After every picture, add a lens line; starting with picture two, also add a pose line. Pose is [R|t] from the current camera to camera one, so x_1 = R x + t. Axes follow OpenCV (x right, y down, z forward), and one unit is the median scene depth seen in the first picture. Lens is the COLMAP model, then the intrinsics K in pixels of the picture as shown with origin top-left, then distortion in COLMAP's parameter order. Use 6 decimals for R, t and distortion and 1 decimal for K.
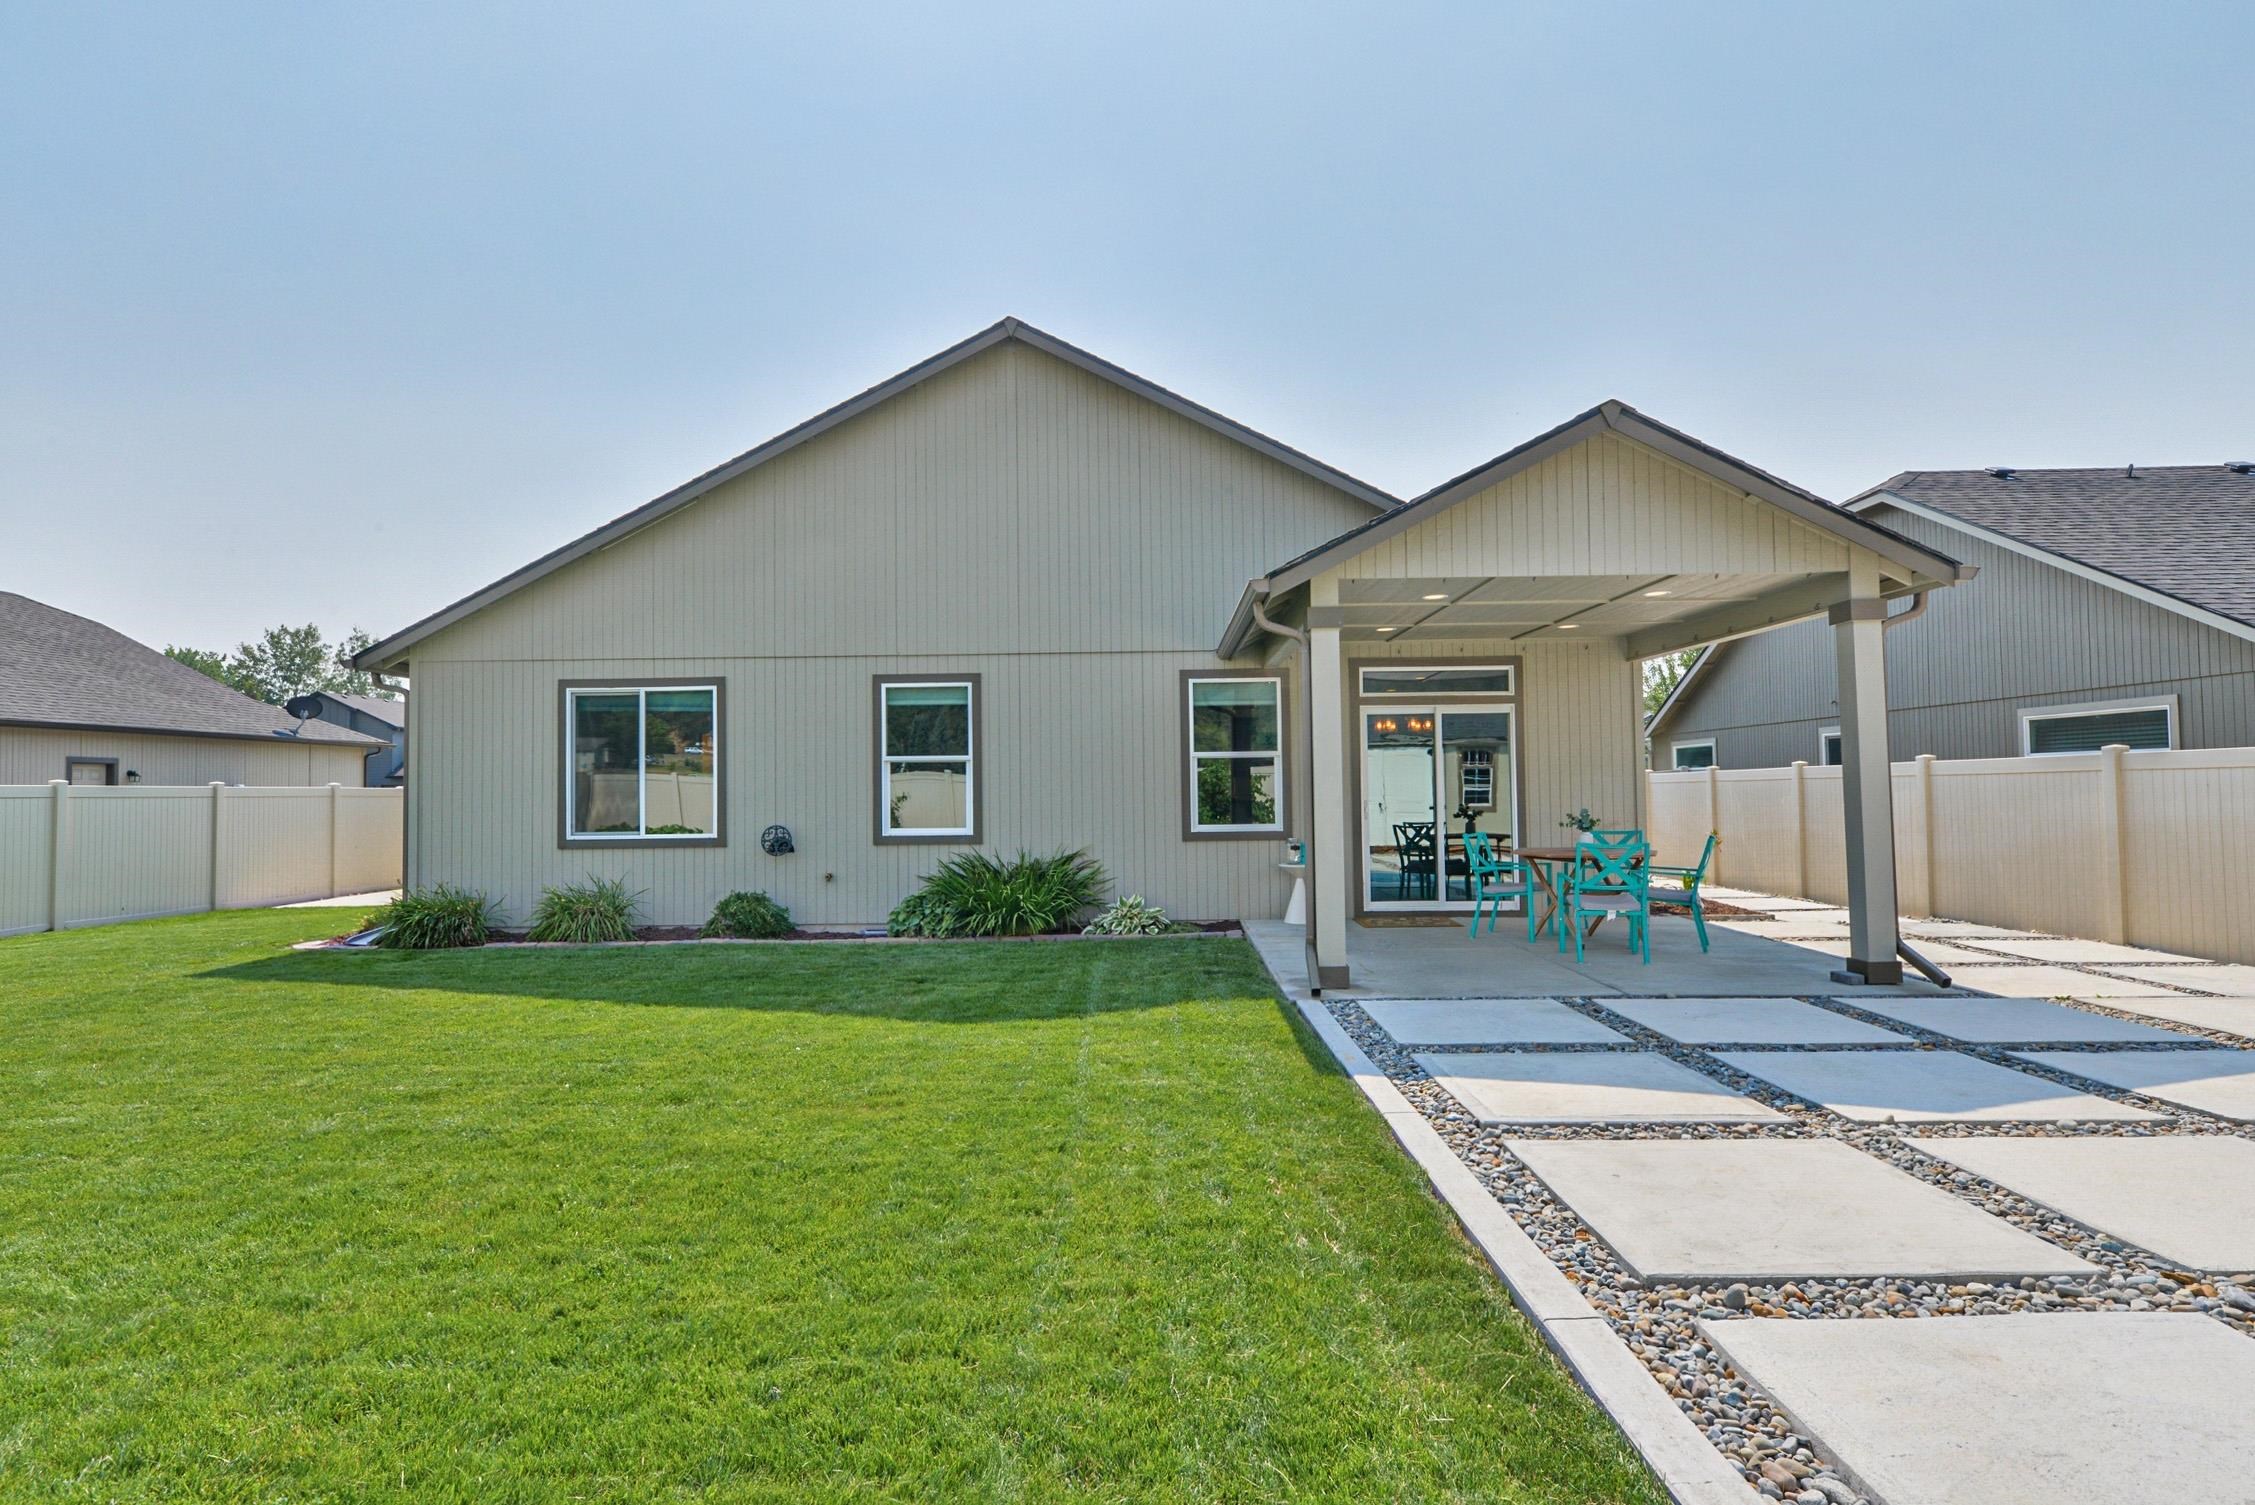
lens RADIAL K [[1194.4, 0, 1051.4], [0, 1194.4, 753.4], [0, 0, 1]] dist [0.002633, 0.000056]
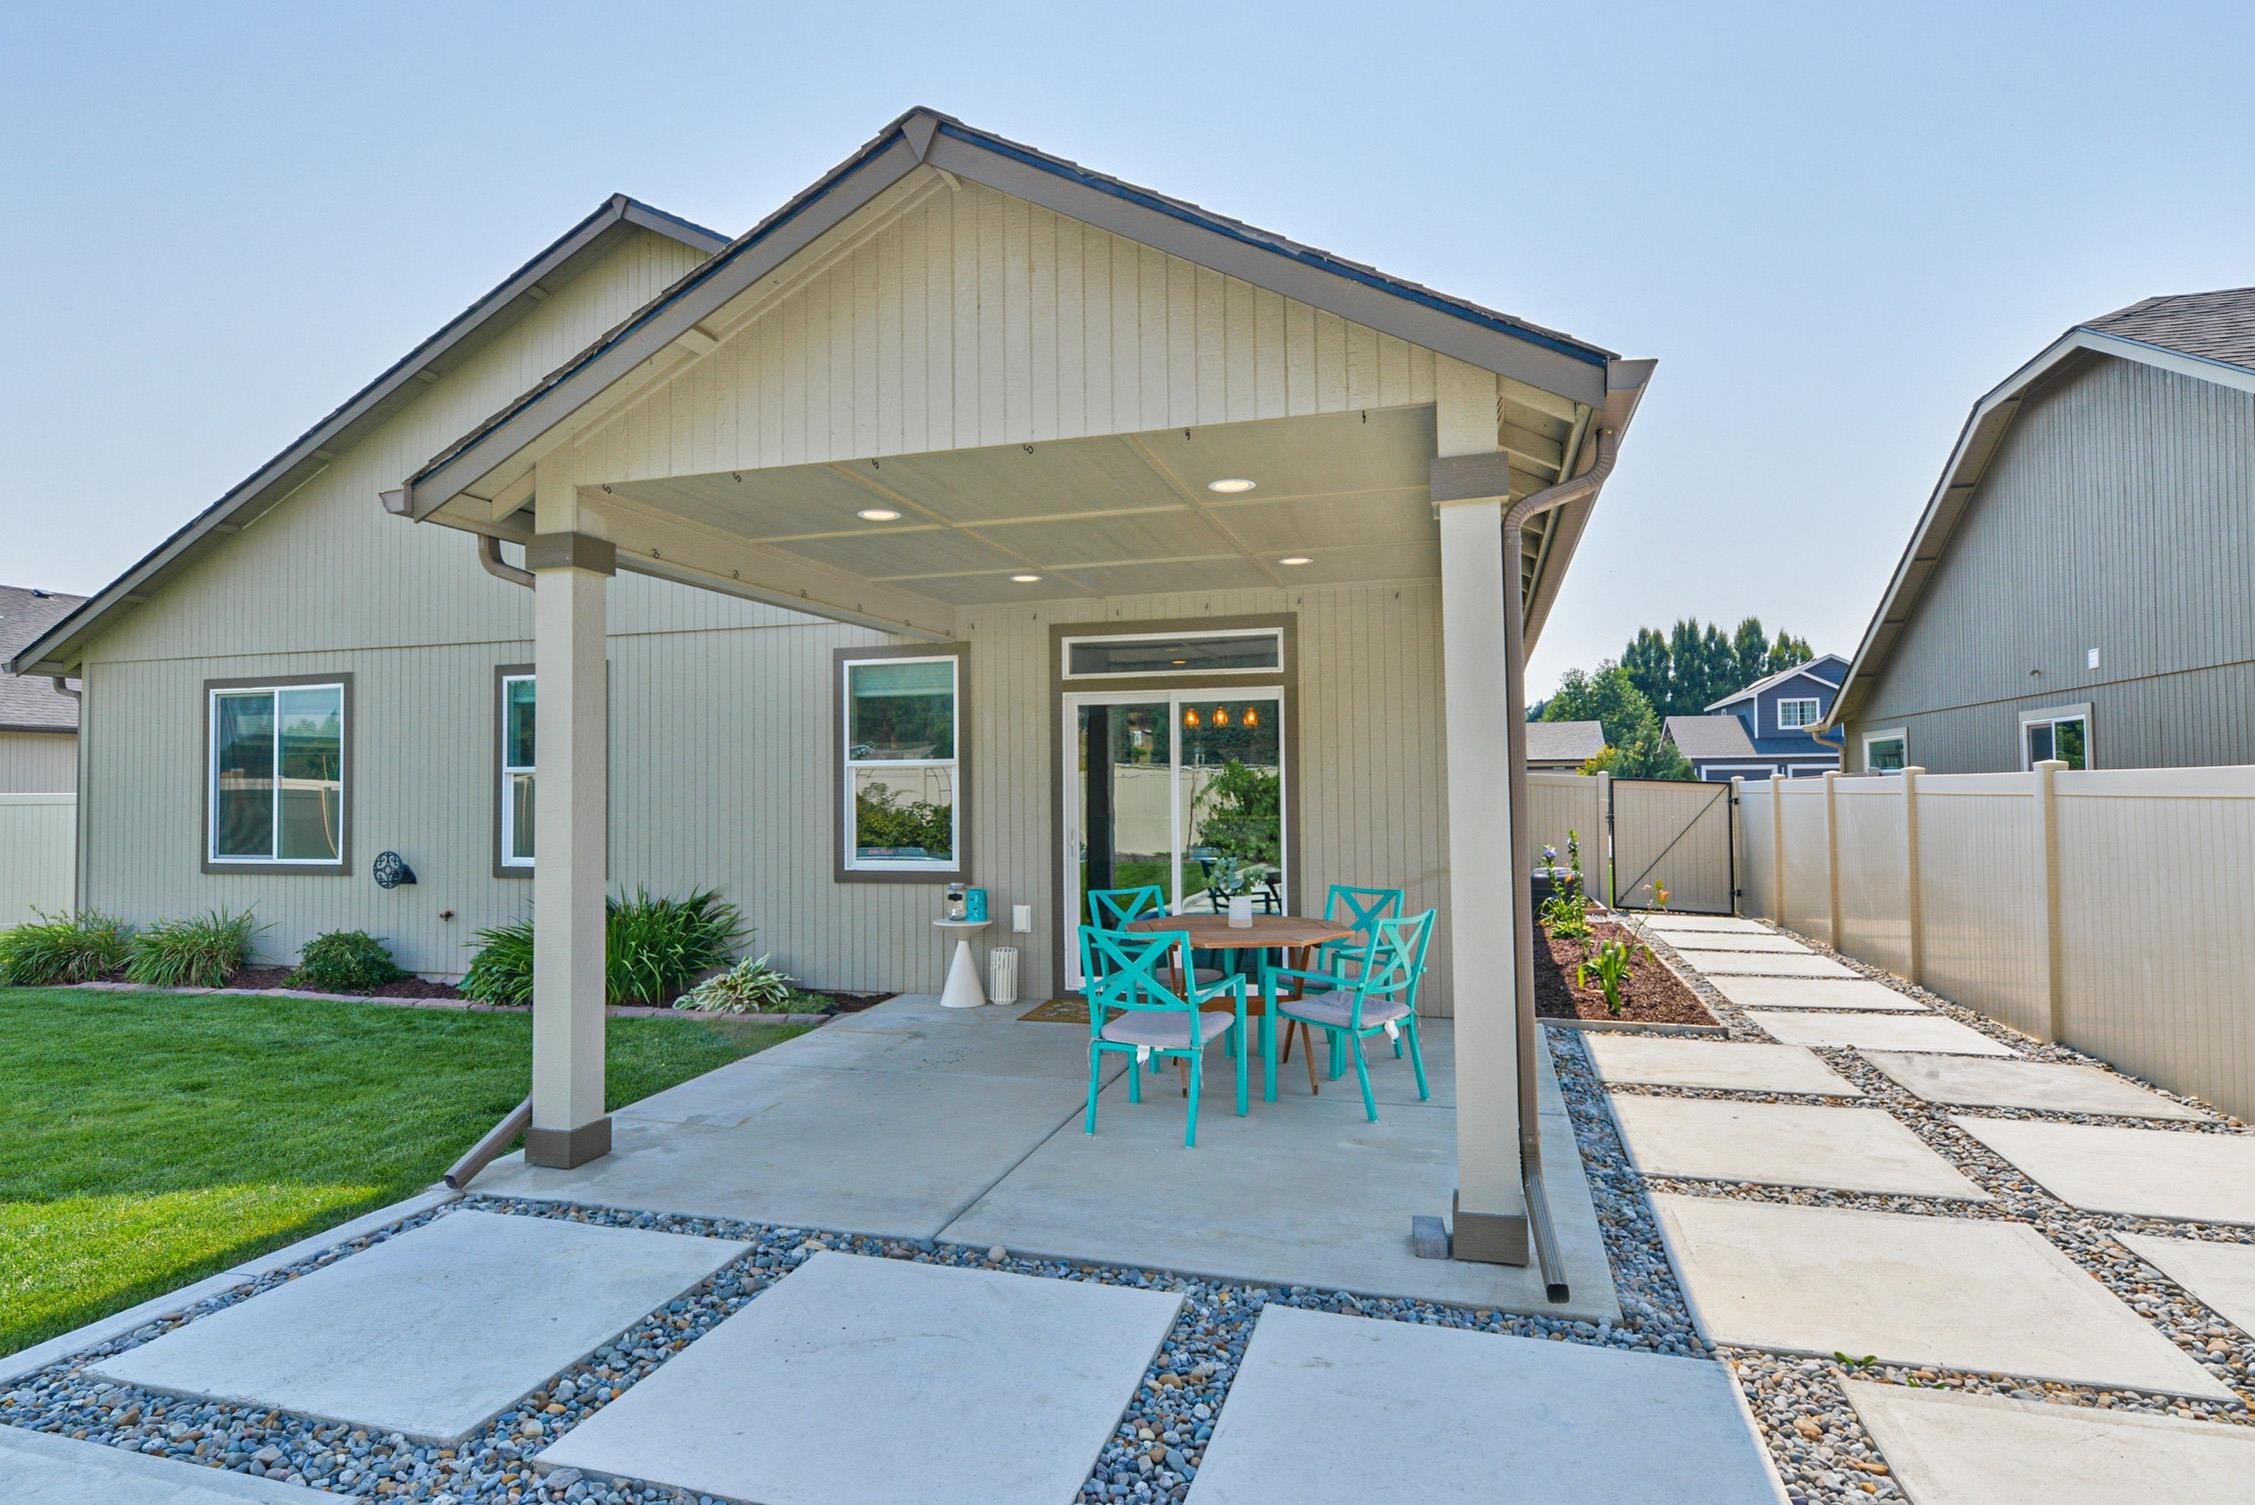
lens RADIAL K [[1165.5, 0, 1127.5], [0, 1165.5, 752.5], [0, 0, 1]] dist [0.006196, -0.000364]
pose [[0.963366, -0.004752, -0.268148, 0.473123], [0.006709, 0.999957, 0.006383, -0.009473], [0.268106, -0.007948, 0.963357, 0.358401]]
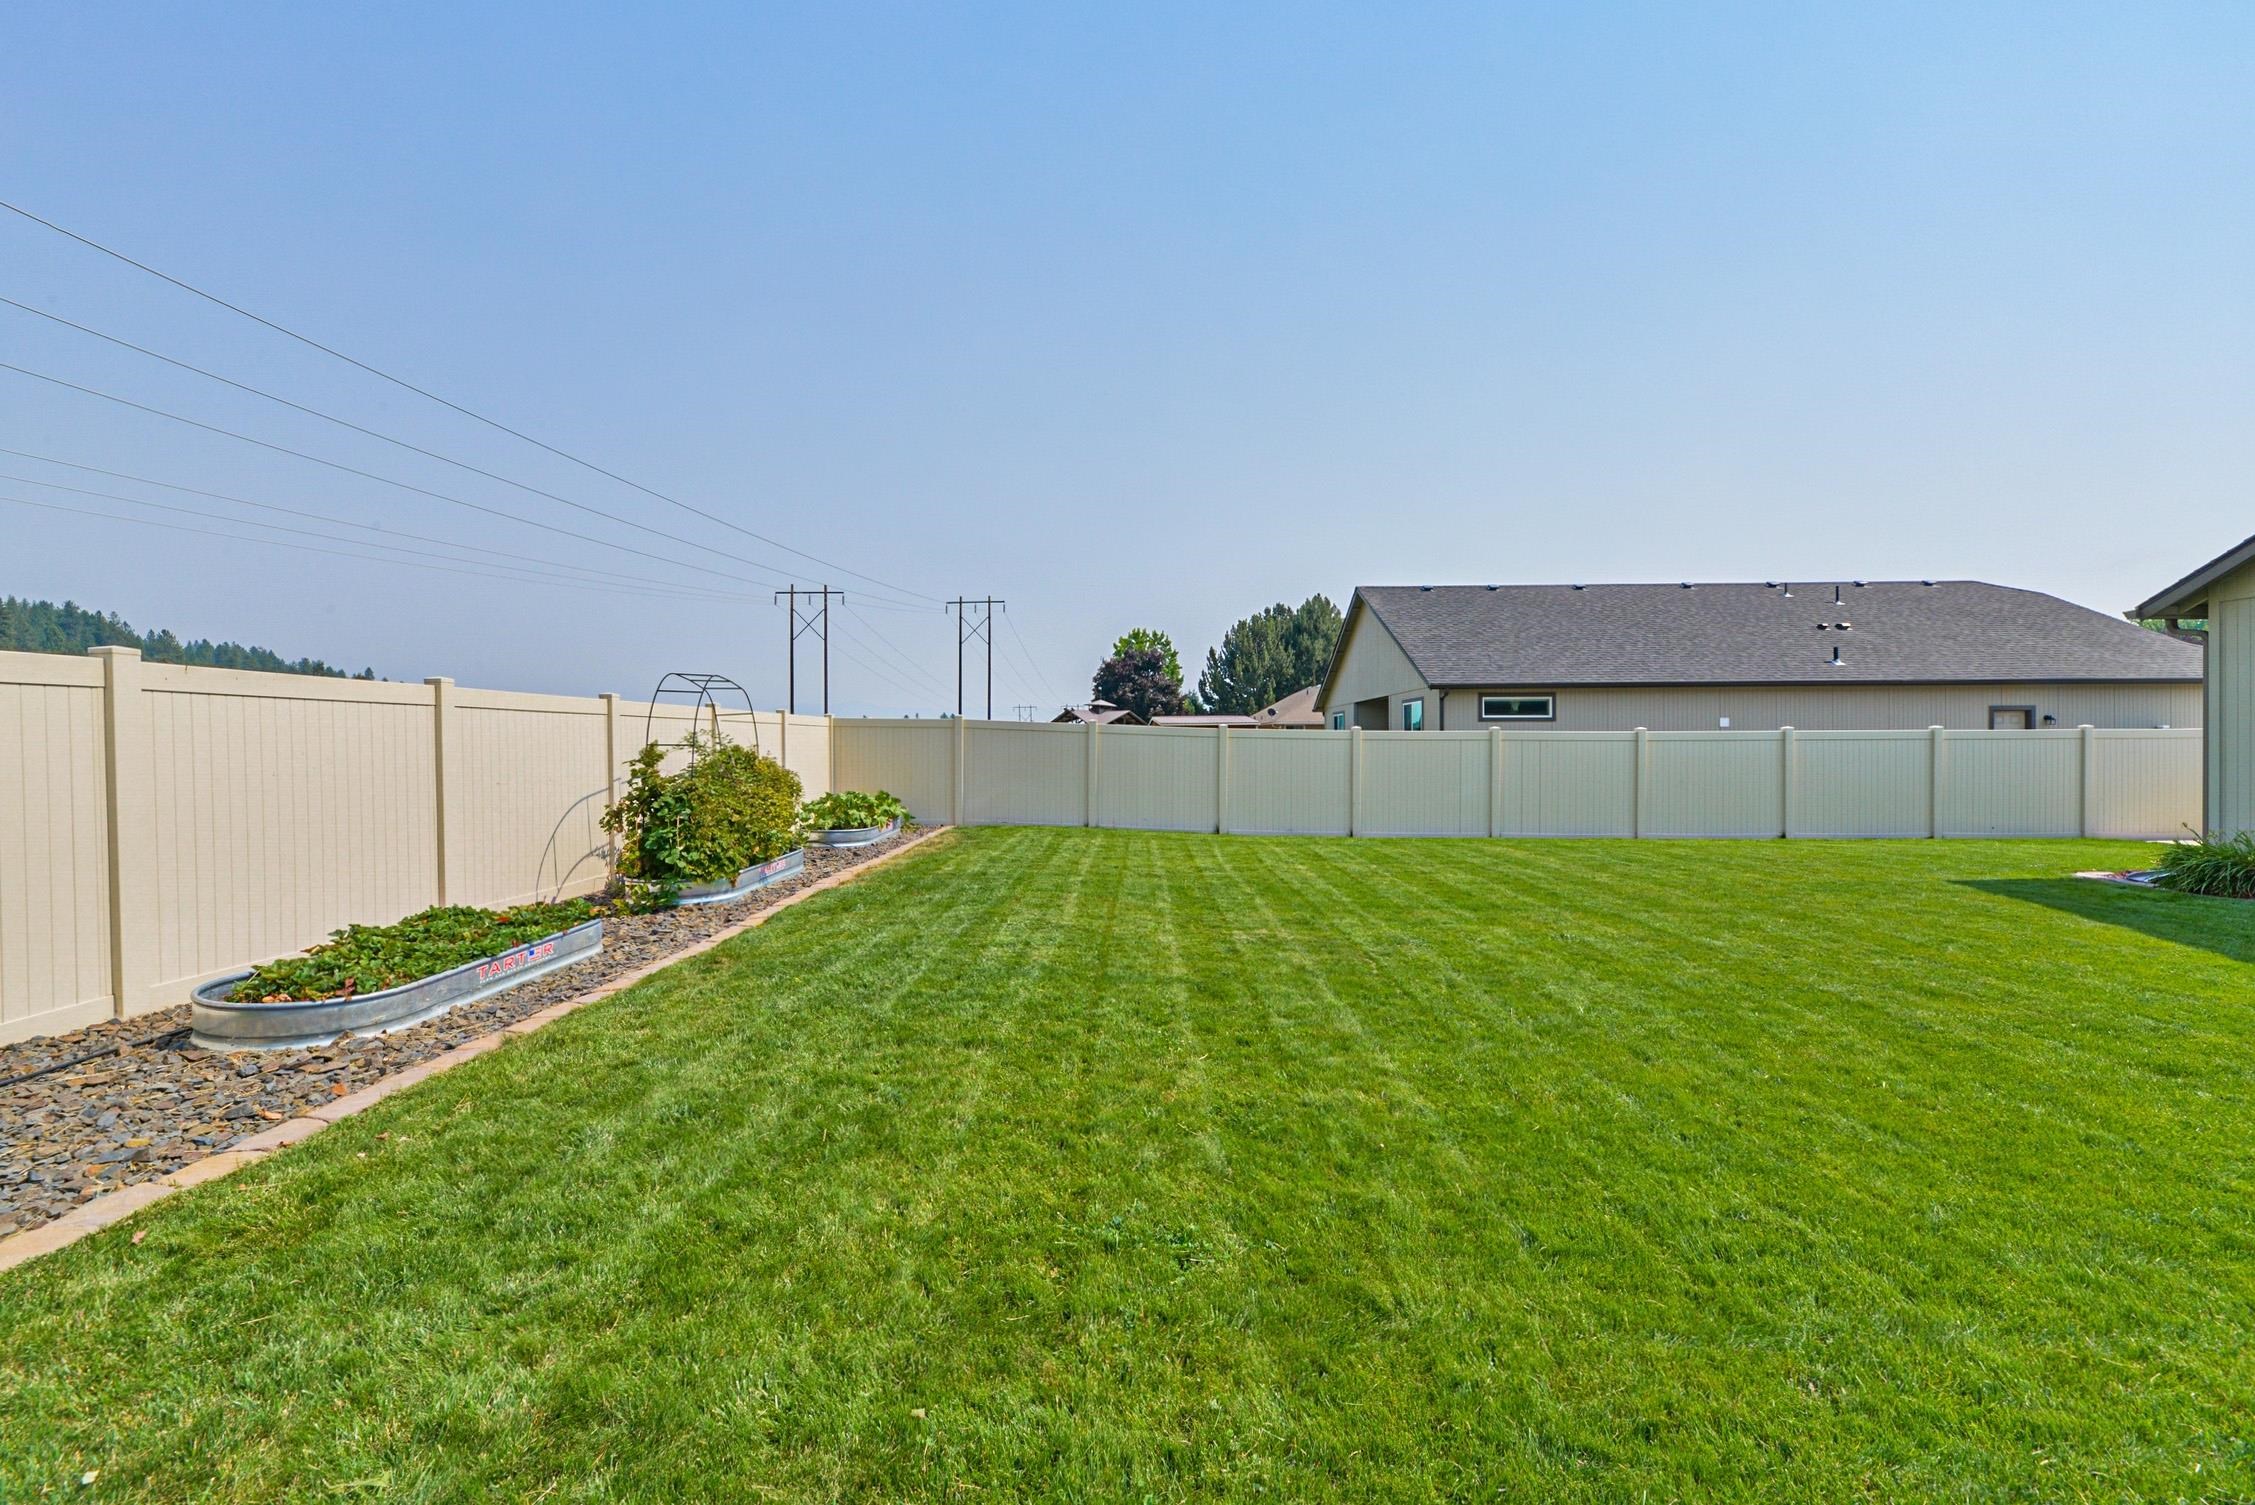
lens RADIAL K [[900.0, 0, 1108.3], [0, 900.0, 766.3], [0, 0, 1]] dist [-0.003191, -0.000277]
pose [[0.007805, 0.033390, -0.999412, 0.169624], [0.039079, 0.998669, 0.033670, -0.002504], [0.999206, -0.039319, 0.006490, 0.078232]]
